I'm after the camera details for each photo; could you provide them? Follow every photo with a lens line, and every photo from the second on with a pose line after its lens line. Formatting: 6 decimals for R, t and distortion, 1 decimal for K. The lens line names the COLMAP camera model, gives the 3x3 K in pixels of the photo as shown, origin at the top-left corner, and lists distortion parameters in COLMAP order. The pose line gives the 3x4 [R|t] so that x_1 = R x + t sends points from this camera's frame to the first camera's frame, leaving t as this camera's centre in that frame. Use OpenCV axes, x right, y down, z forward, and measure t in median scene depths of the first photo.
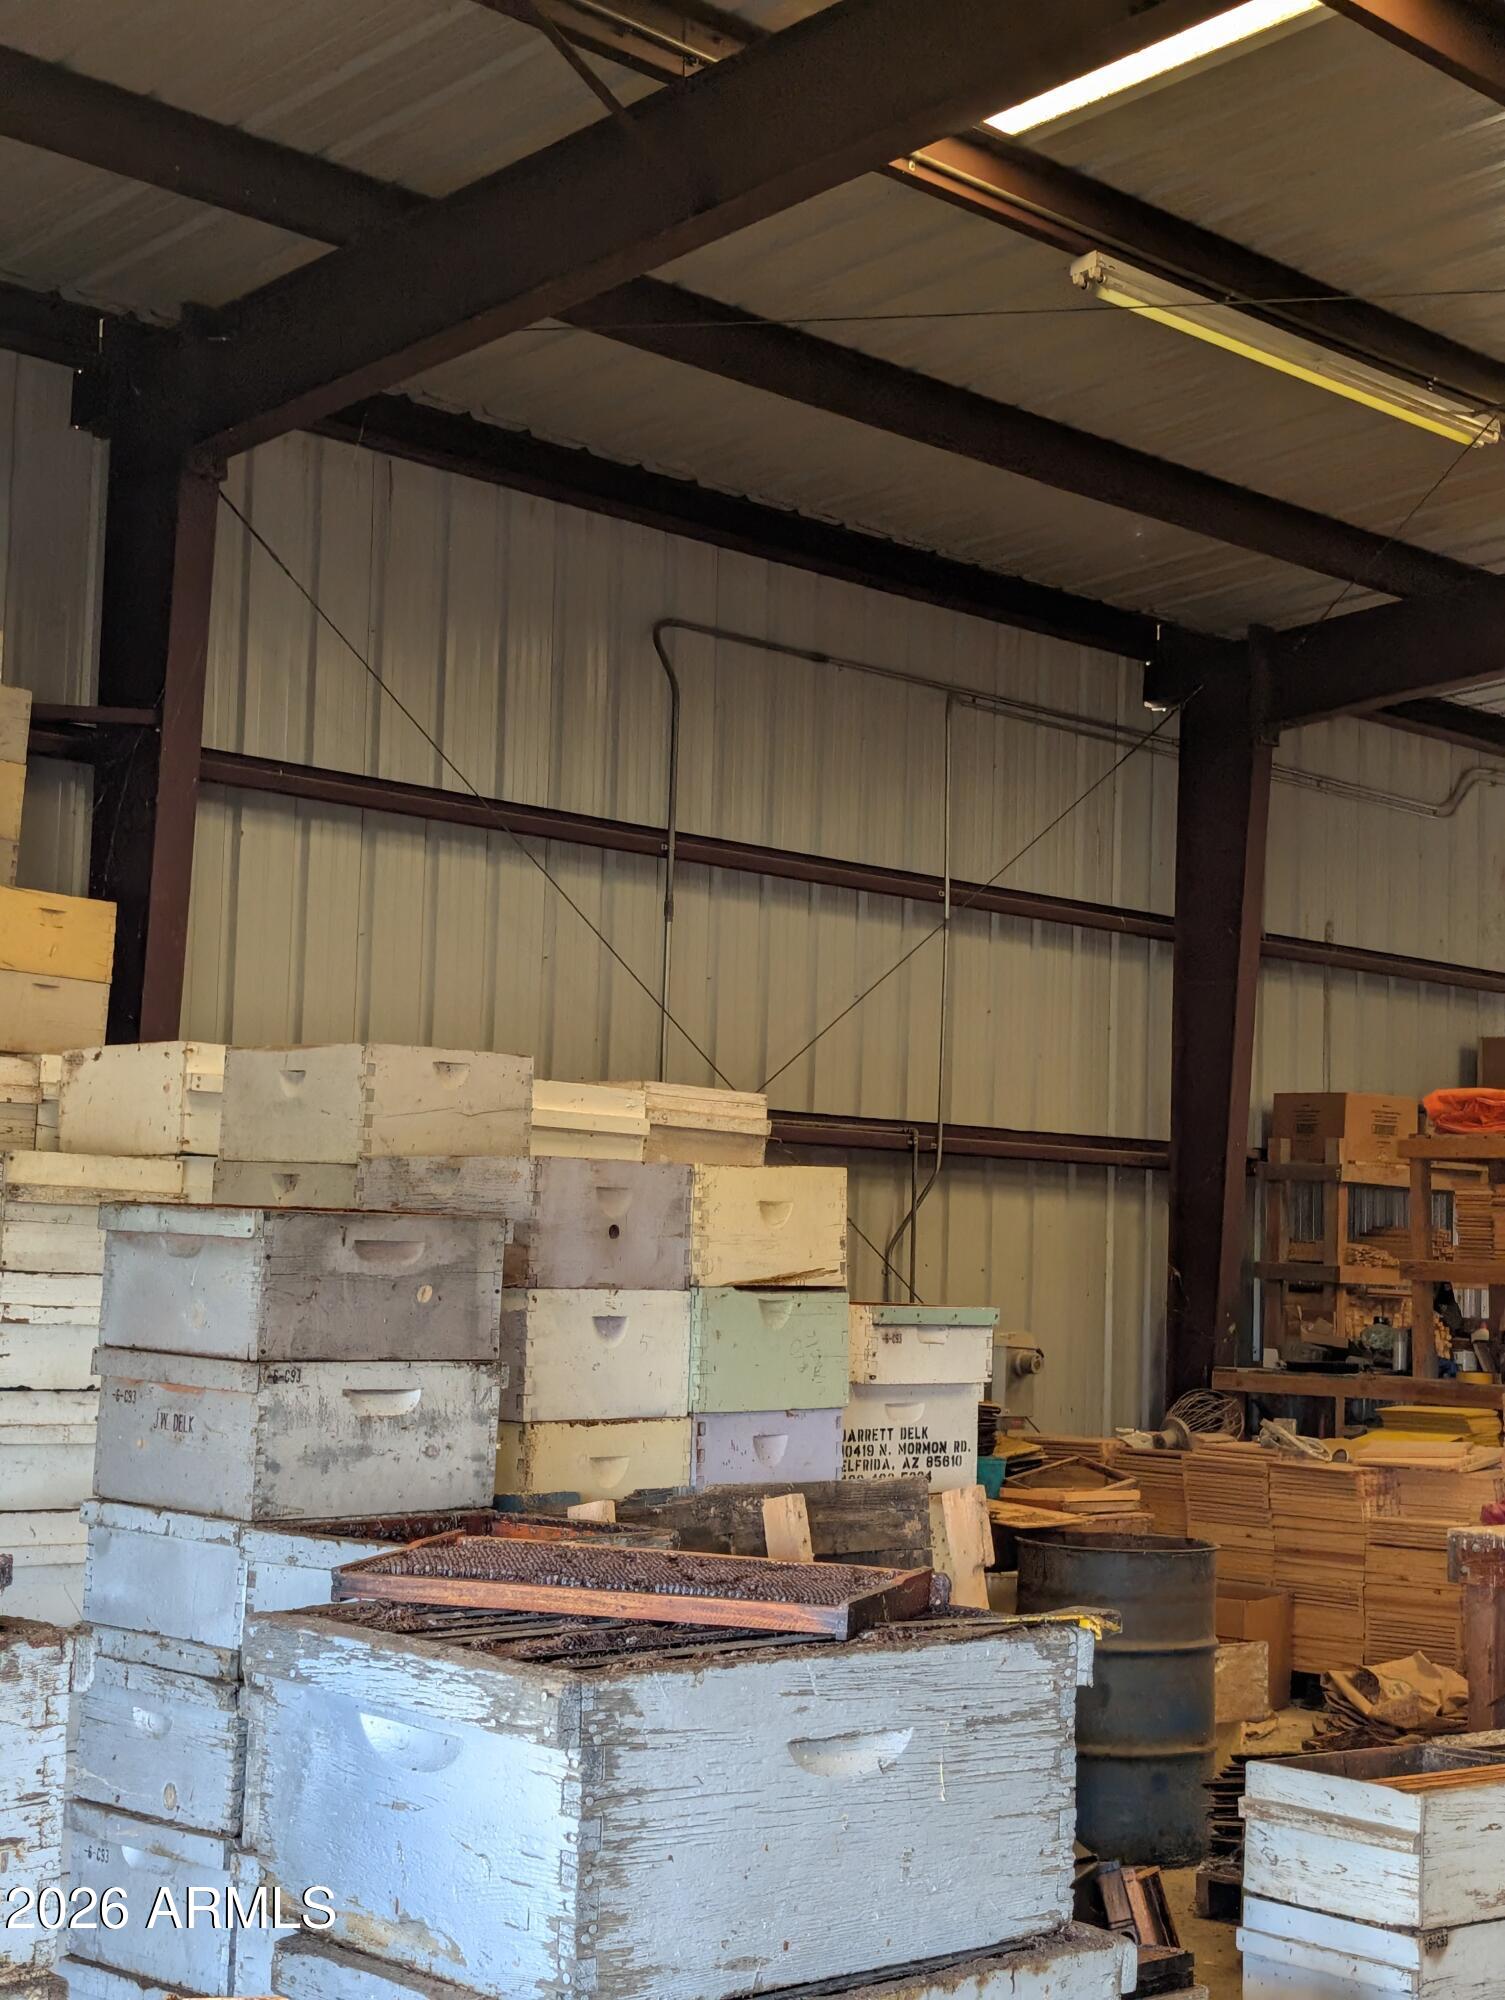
lens RADIAL K [[2900.9, 0, 752.5], [0, 2900.9, 1000.0], [0, 0, 1]] dist [-0.004567, -0.013433]
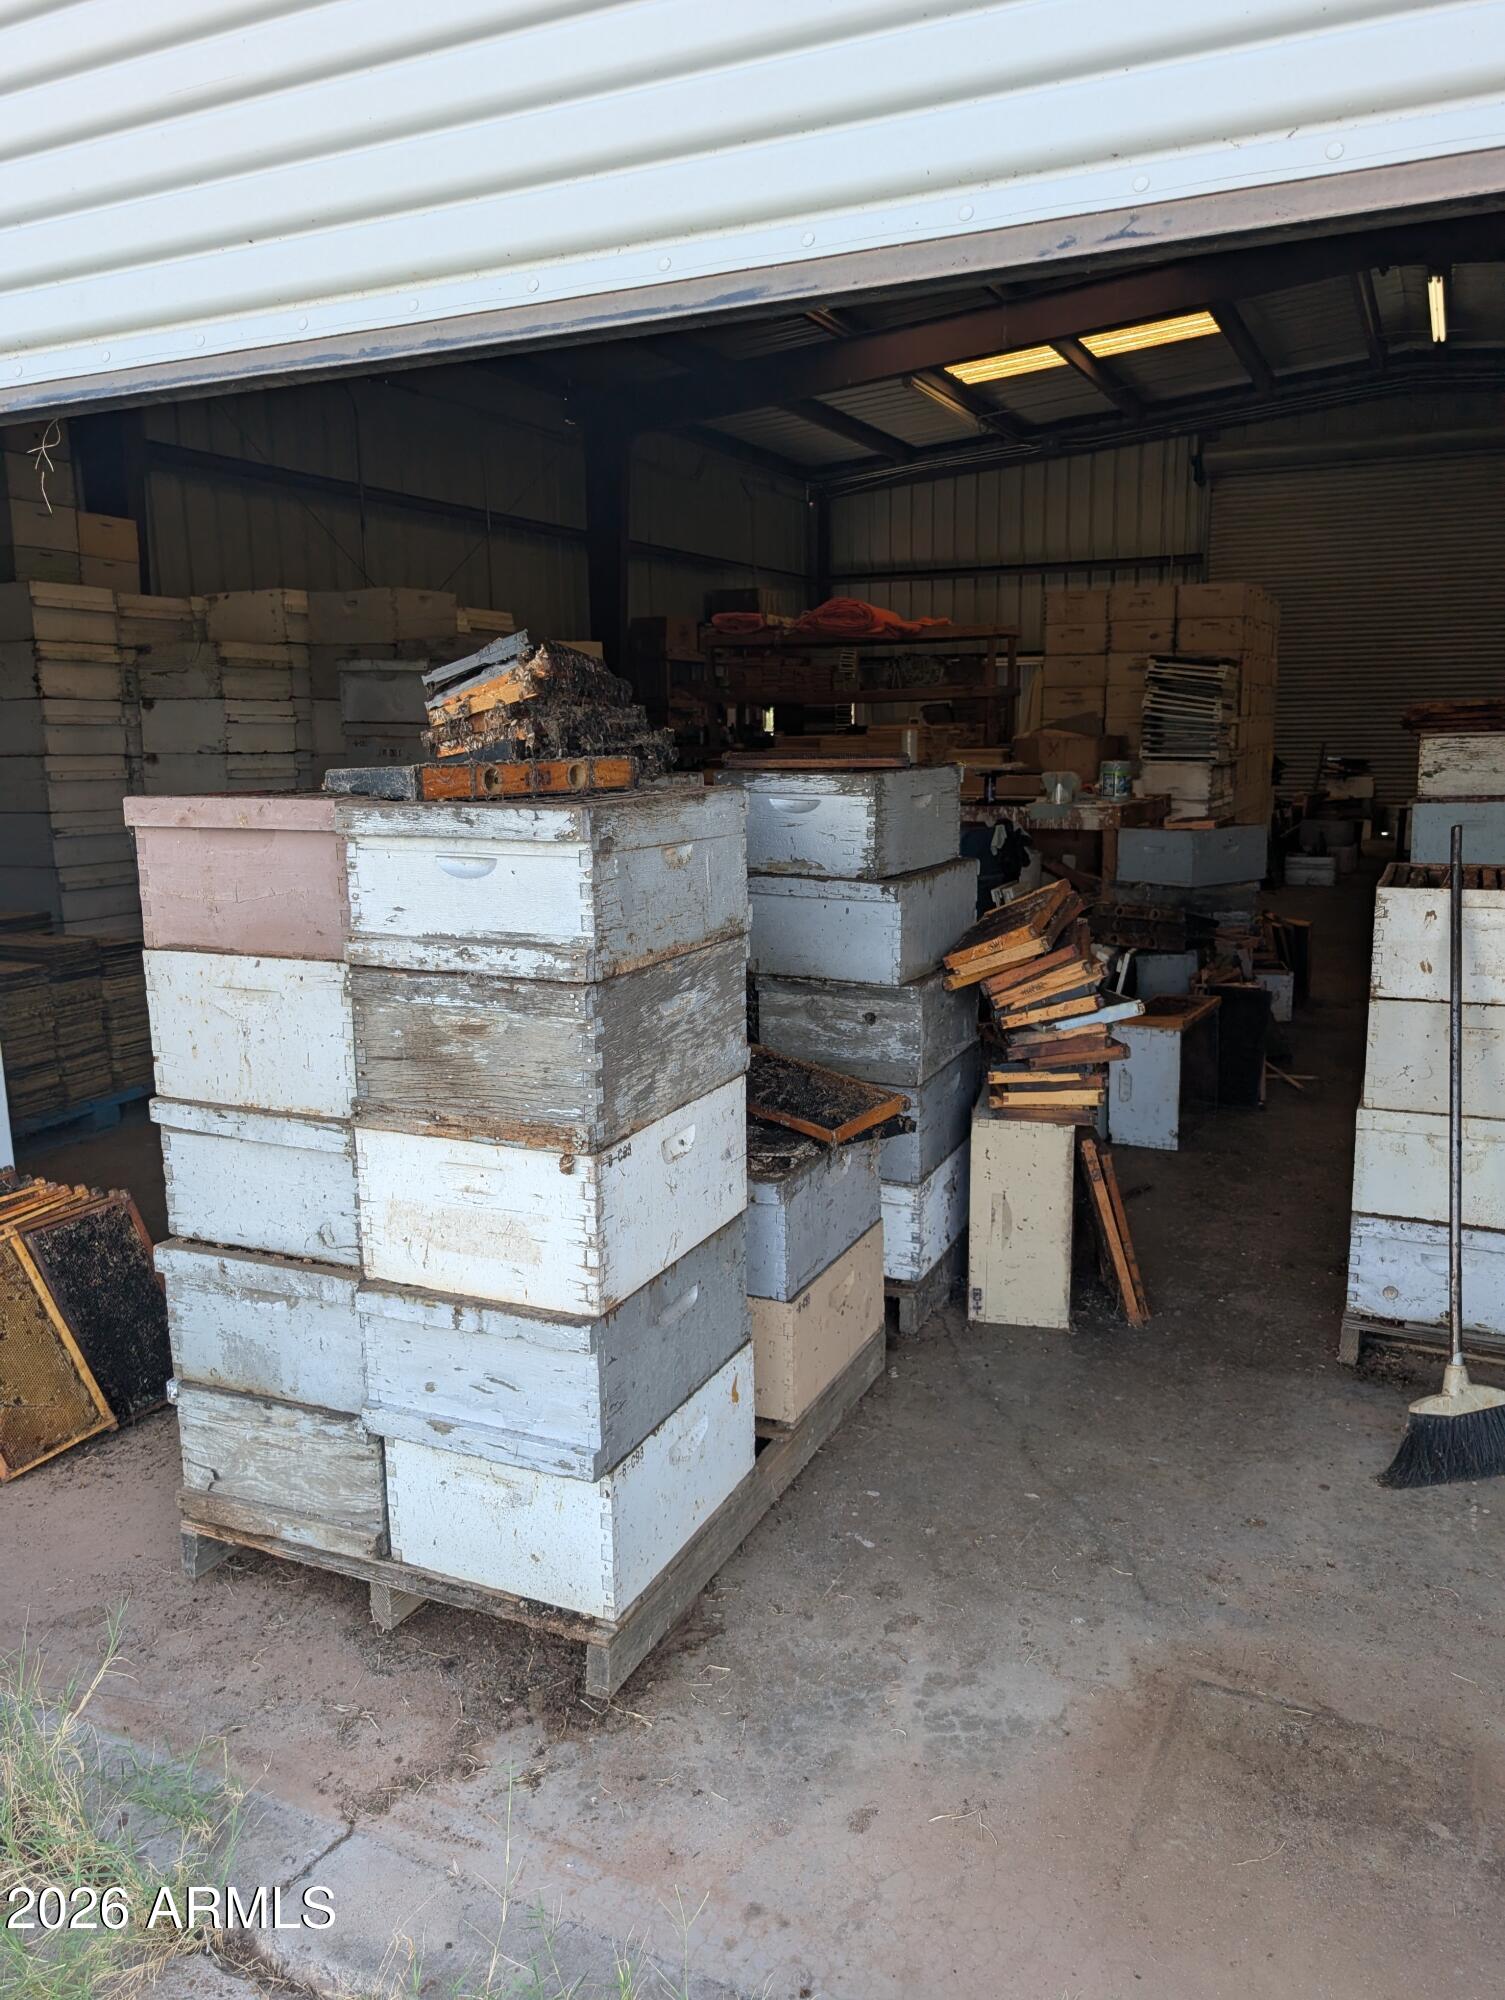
lens RADIAL K [[1480.5, 0, 752.5], [0, 1480.5, 1000.0], [0, 0, 1]] dist [-0.032168, -0.000343]
pose [[0.941114, -0.096060, 0.324157, -0.237775], [0.003313, 0.961362, 0.275268, 0.008161], [-0.338074, -0.257984, 0.905069, -0.158220]]
